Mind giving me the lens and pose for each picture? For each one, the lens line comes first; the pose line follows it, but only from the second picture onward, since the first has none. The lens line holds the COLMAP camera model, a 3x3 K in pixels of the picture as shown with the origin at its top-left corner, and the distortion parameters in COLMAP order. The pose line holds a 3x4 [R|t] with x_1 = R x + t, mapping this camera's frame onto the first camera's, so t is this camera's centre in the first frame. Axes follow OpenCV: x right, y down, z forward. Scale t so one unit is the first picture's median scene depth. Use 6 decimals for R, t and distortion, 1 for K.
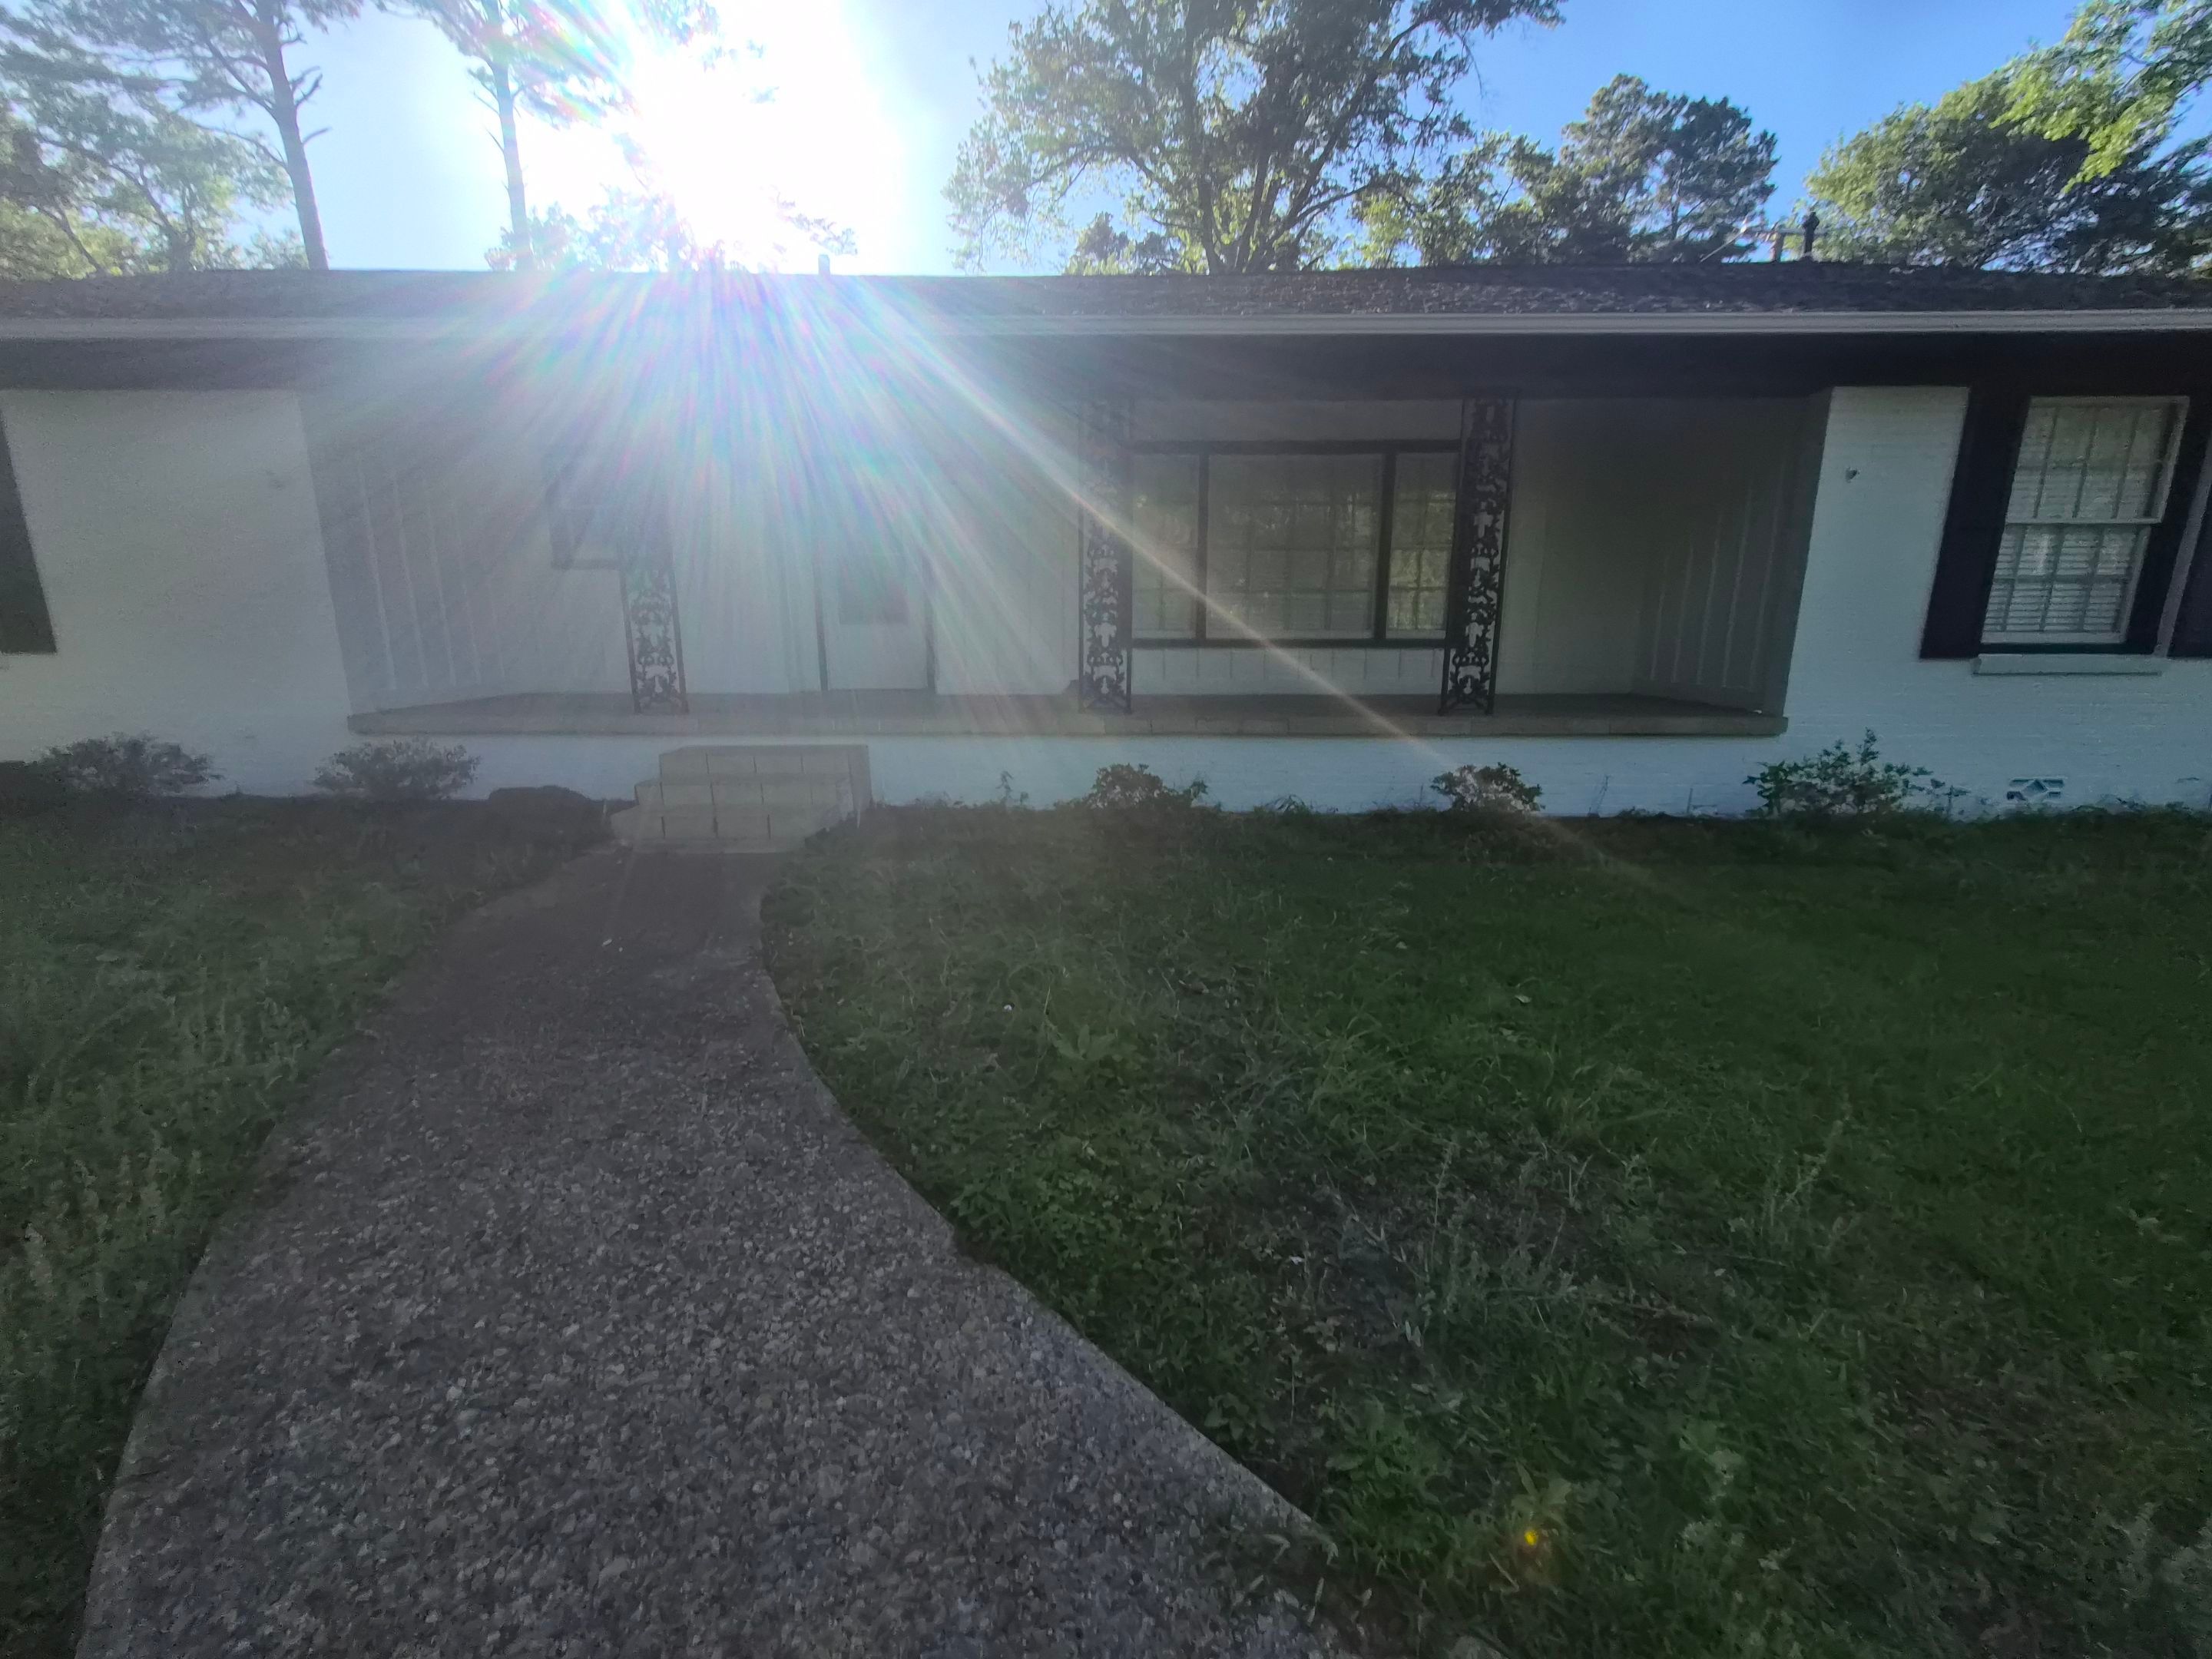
lens RADIAL K [[872.7, 0, 1090.3], [0, 872.7, 825.7], [0, 0, 1]] dist [-0.001695, 0.000728]
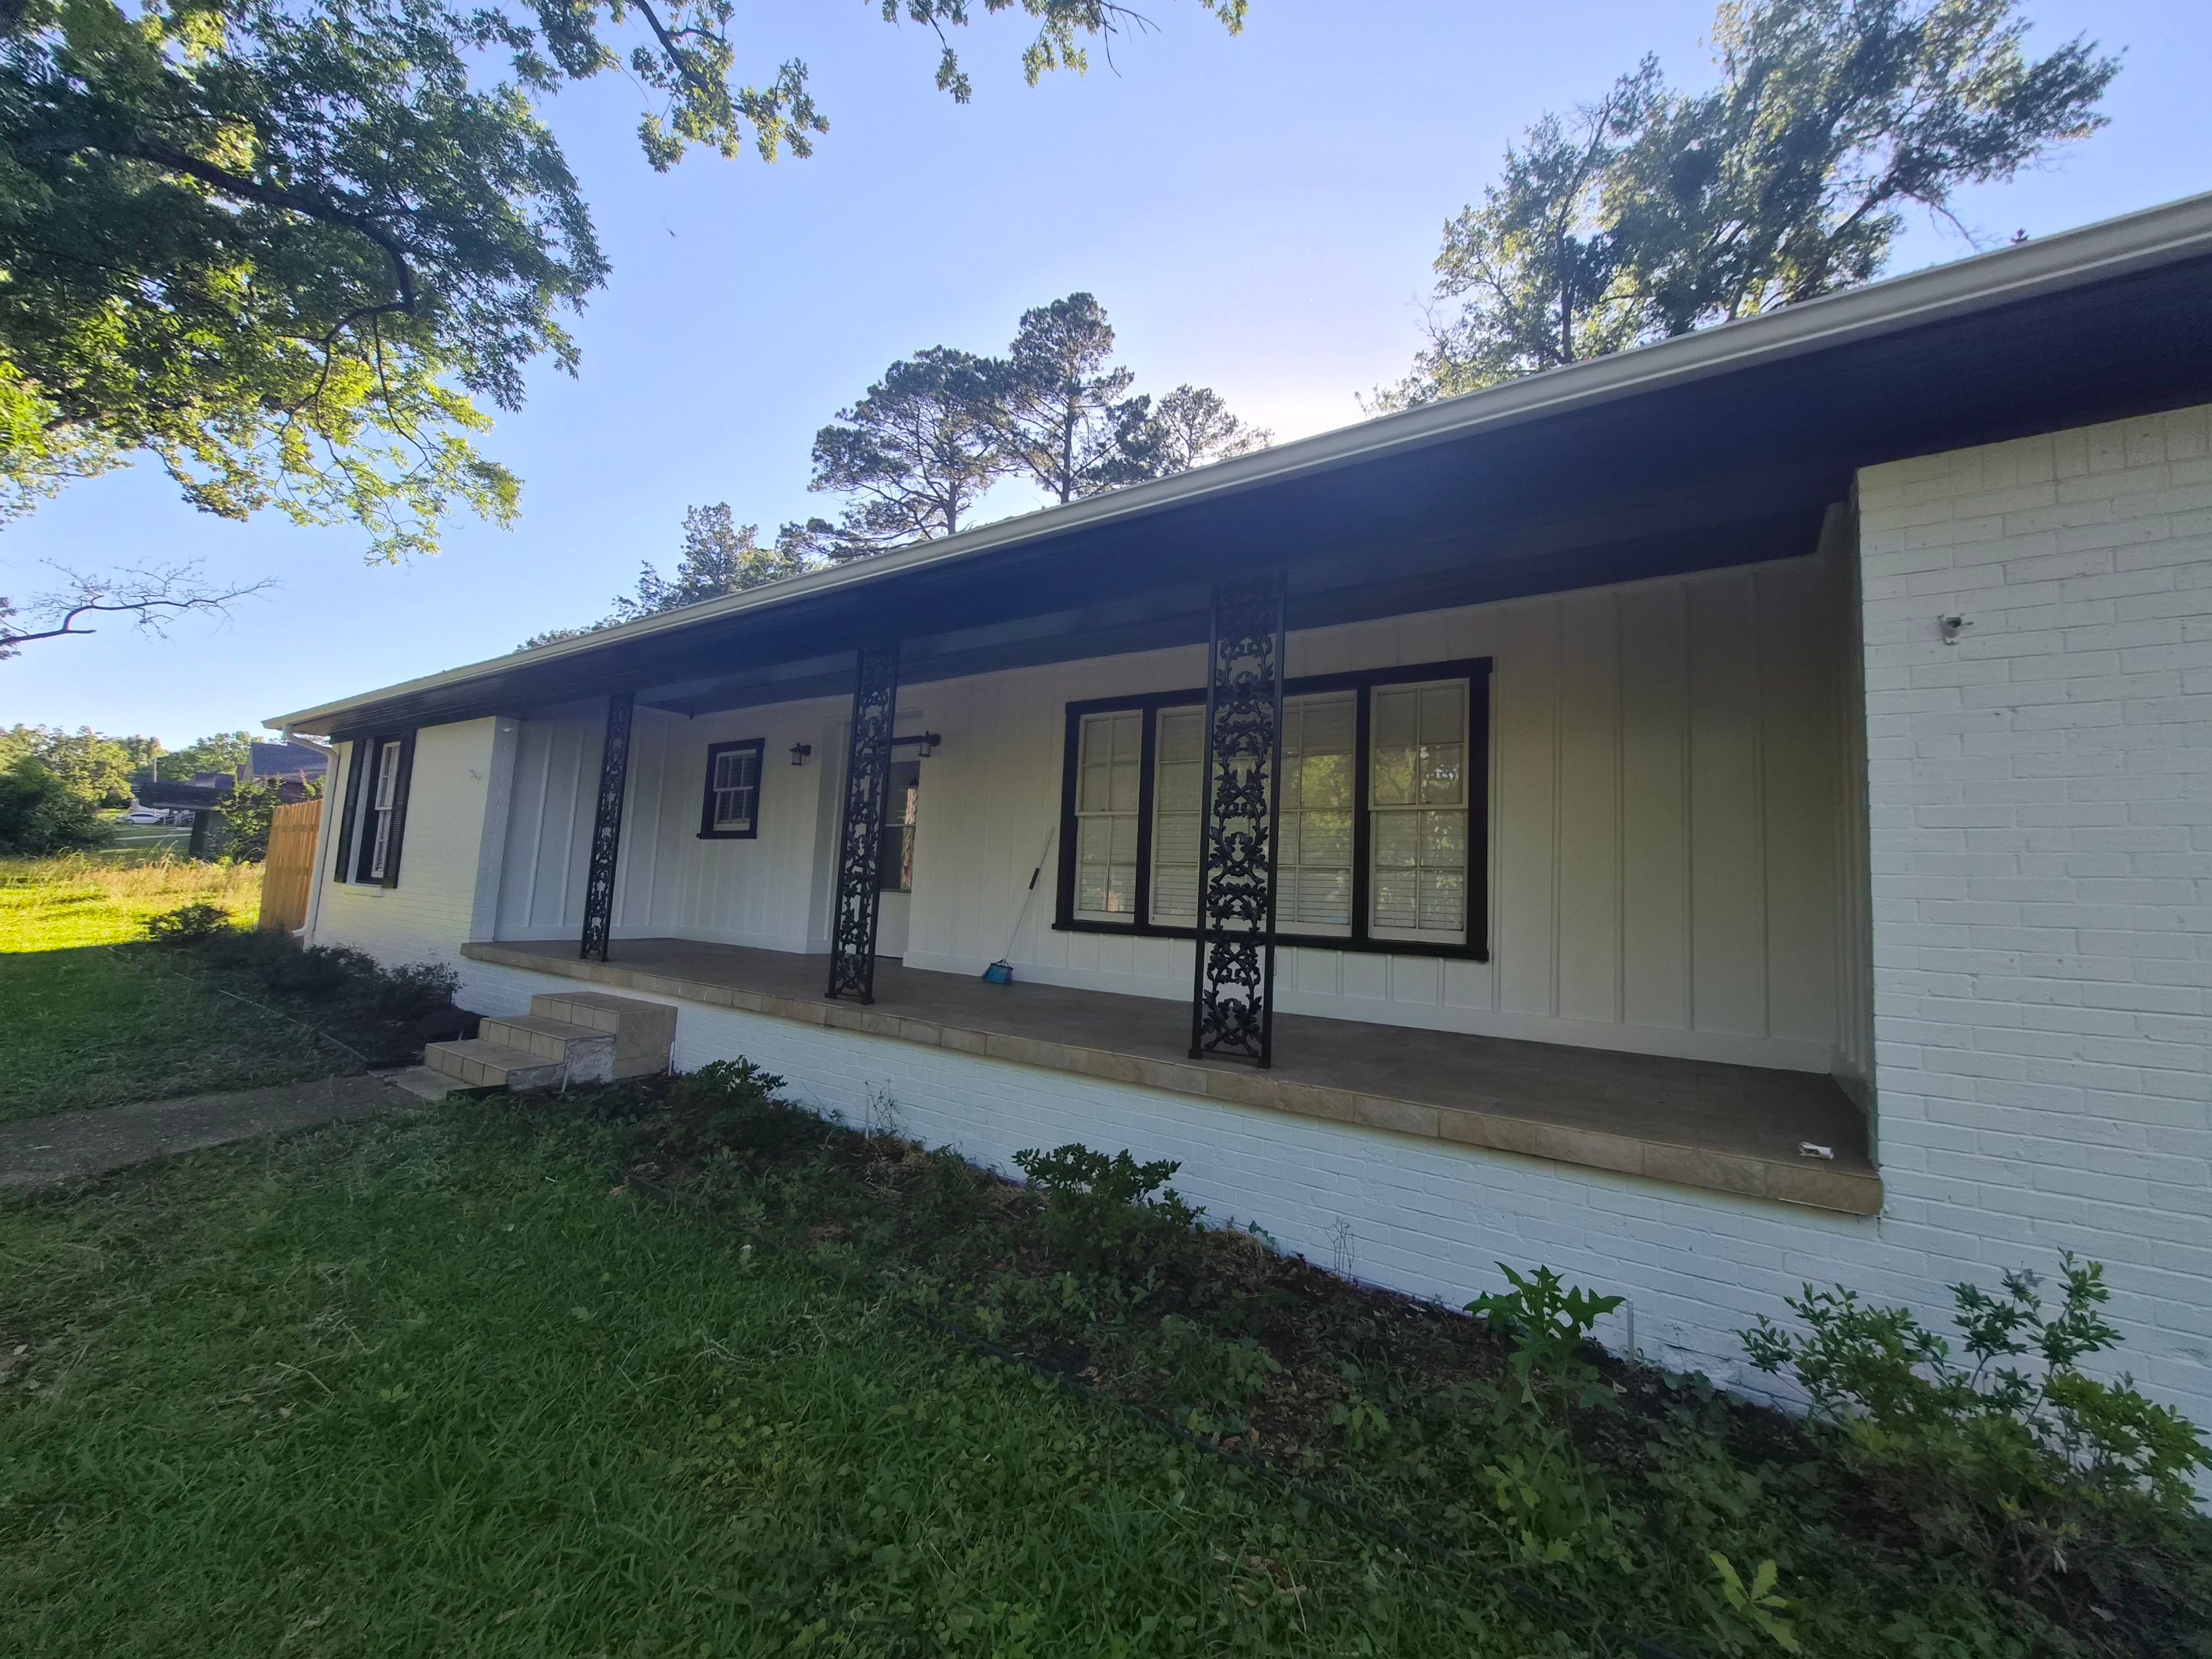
lens RADIAL K [[872.7, 0, 1122.8], [0, 872.7, 821.6], [0, 0, 1]] dist [-0.001695, 0.000728]
pose [[0.838883, -0.009917, -0.544221, 0.720545], [-0.158345, 0.952146, -0.261430, -0.118953], [0.520771, 0.305484, 0.797169, 0.433118]]
